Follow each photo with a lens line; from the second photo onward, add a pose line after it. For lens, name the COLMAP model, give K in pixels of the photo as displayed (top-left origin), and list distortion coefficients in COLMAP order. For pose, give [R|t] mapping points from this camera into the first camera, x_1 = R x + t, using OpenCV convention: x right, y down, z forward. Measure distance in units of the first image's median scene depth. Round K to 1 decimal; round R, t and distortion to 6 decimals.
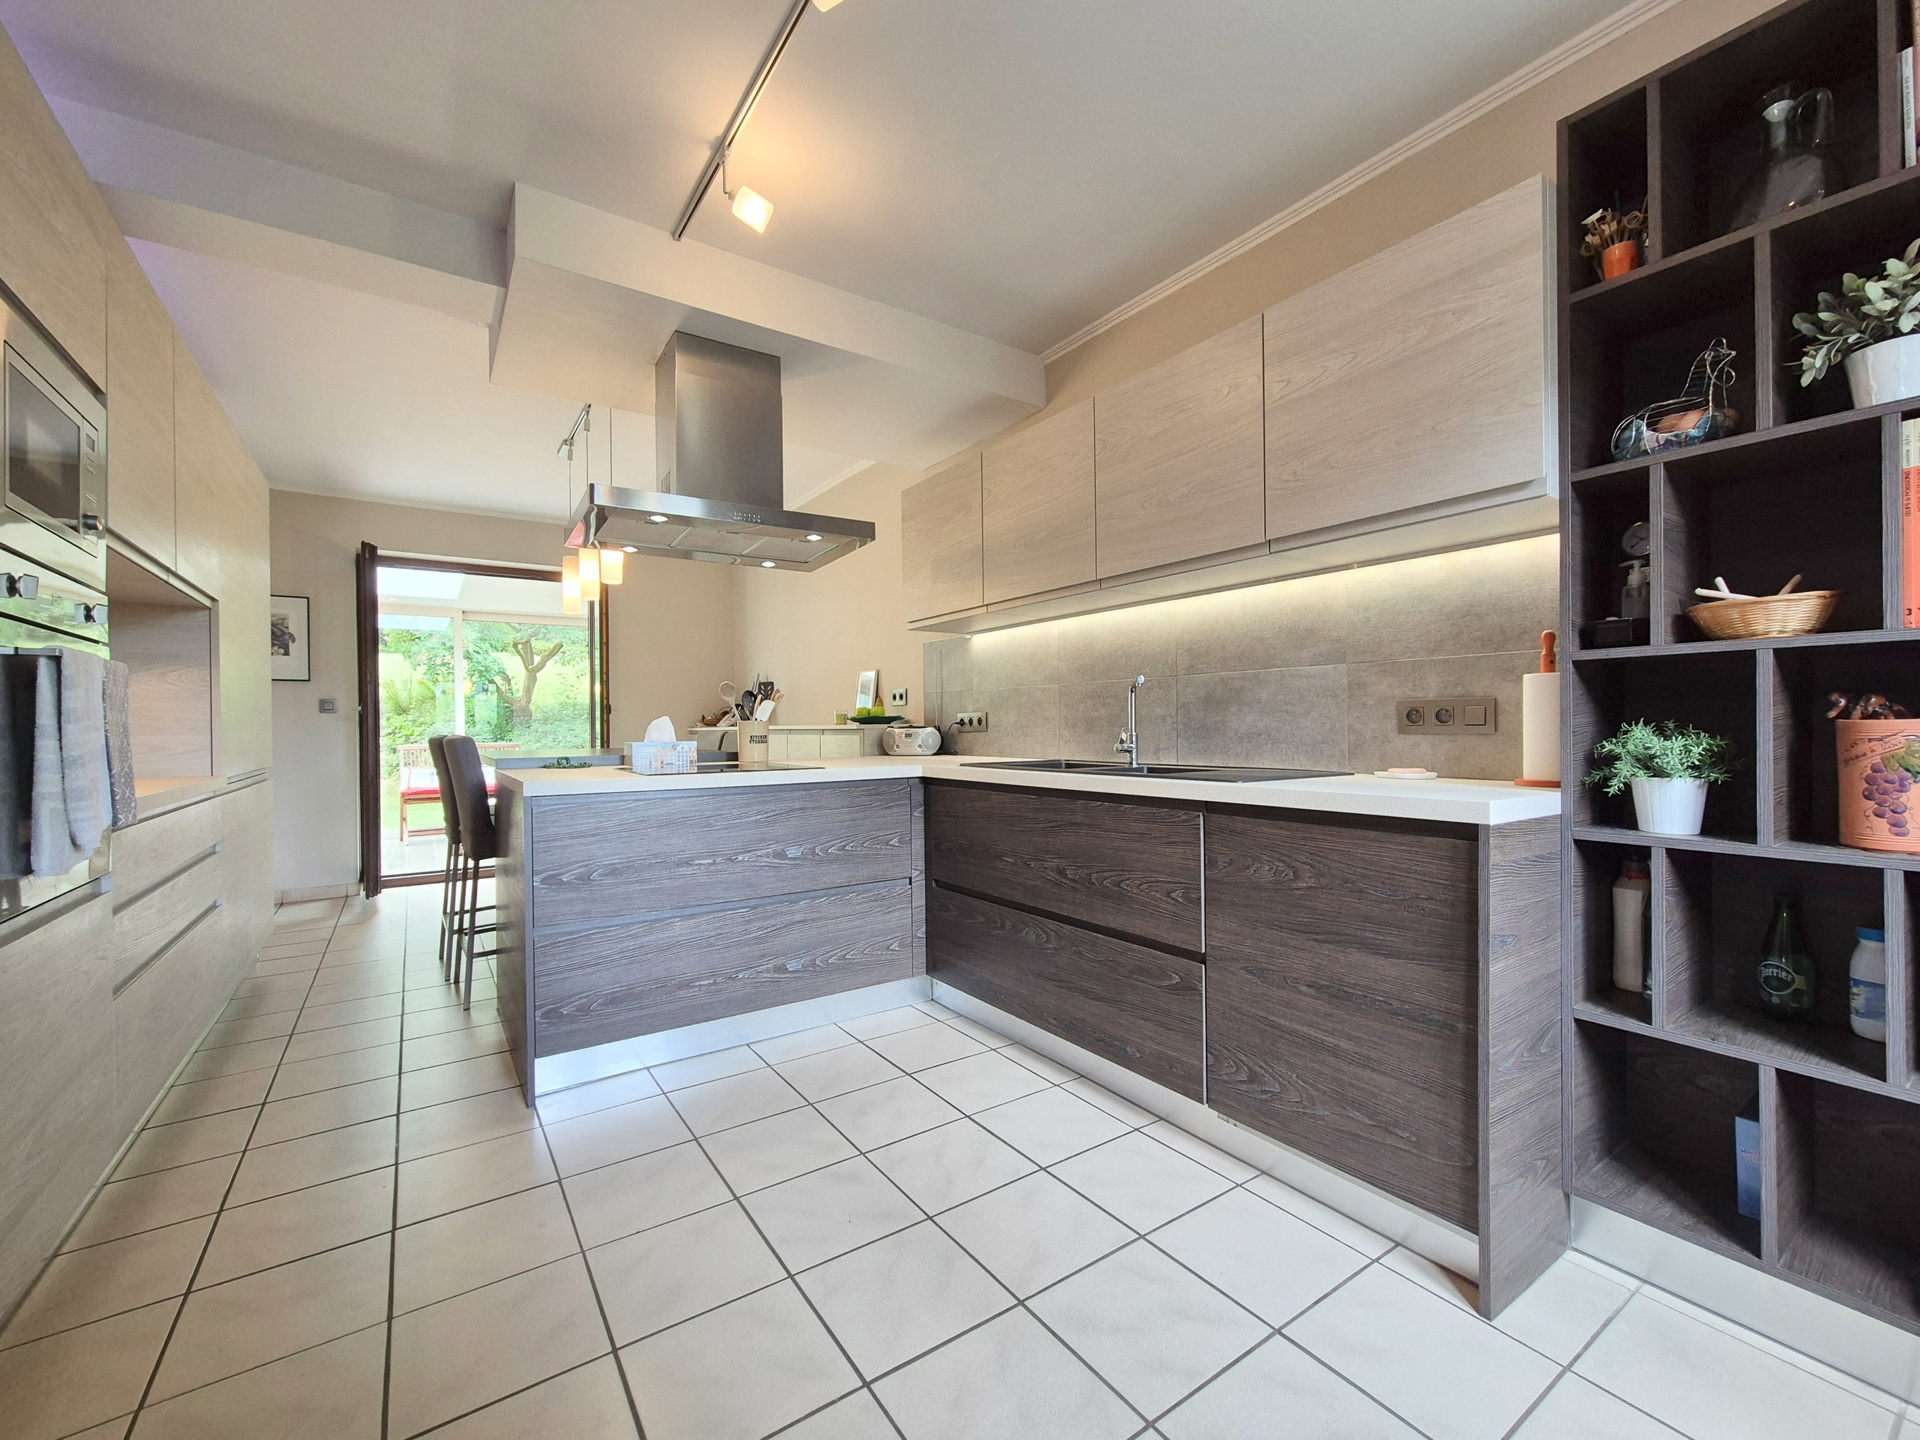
lens RADIAL K [[804.8, 0, 973.2], [0, 804.8, 731.5], [0, 0, 1]] dist [0.001347, 0.000622]
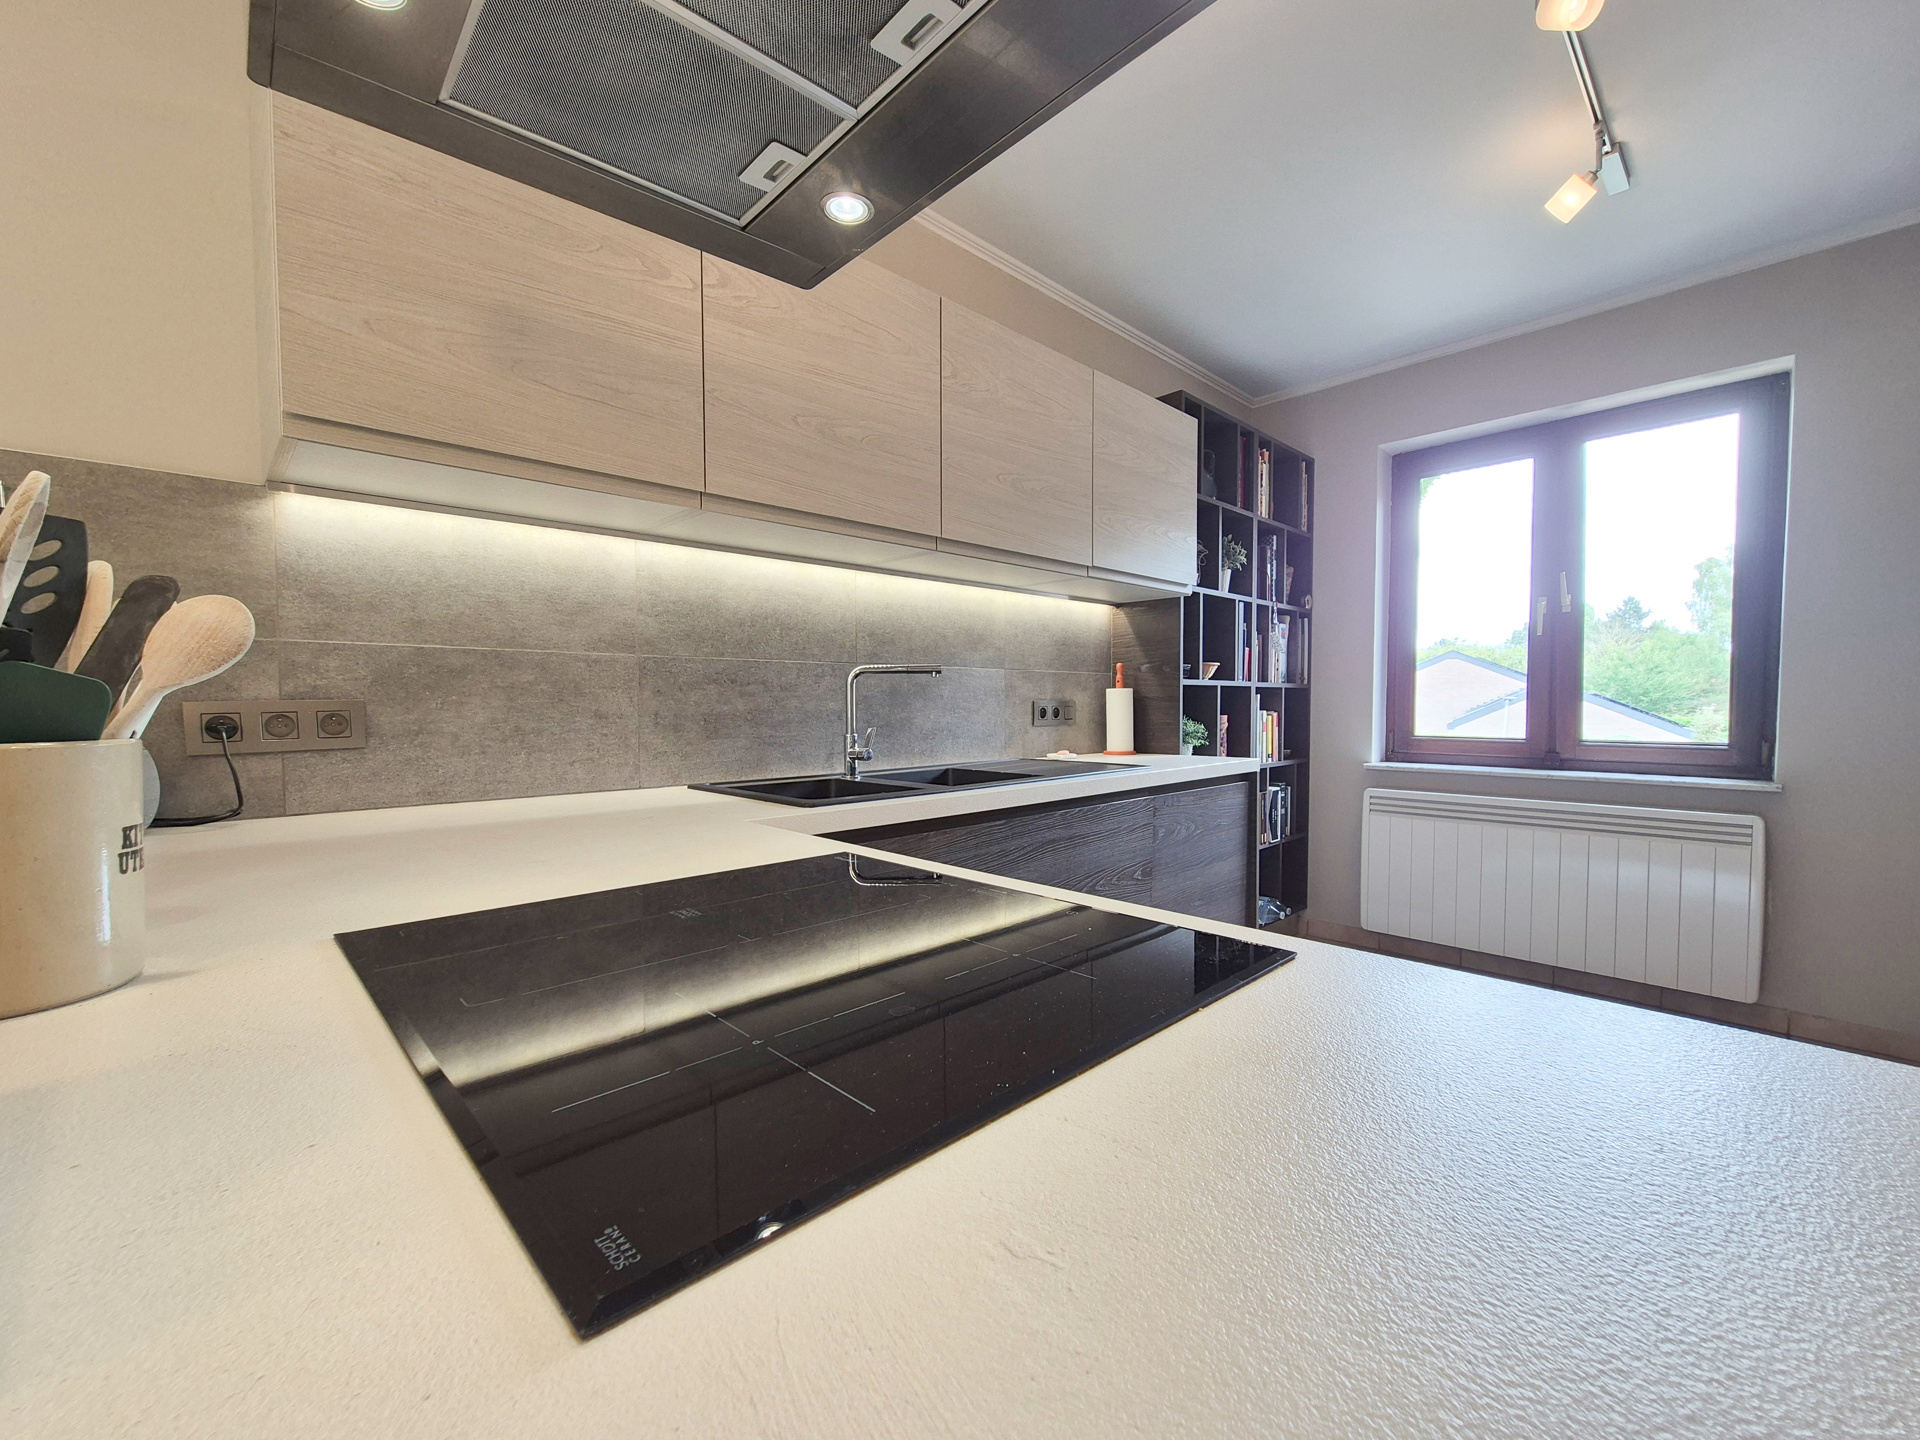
lens RADIAL K [[767.2, 0, 992.8], [0, 767.2, 734.1], [0, 0, 1]] dist [-0.000252, 0.000228]
pose [[-0.175381, -0.026779, 0.984136, -0.609533], [0.015294, 0.999435, 0.029921, -0.020195], [-0.984382, 0.020299, -0.174872, 1.125292]]
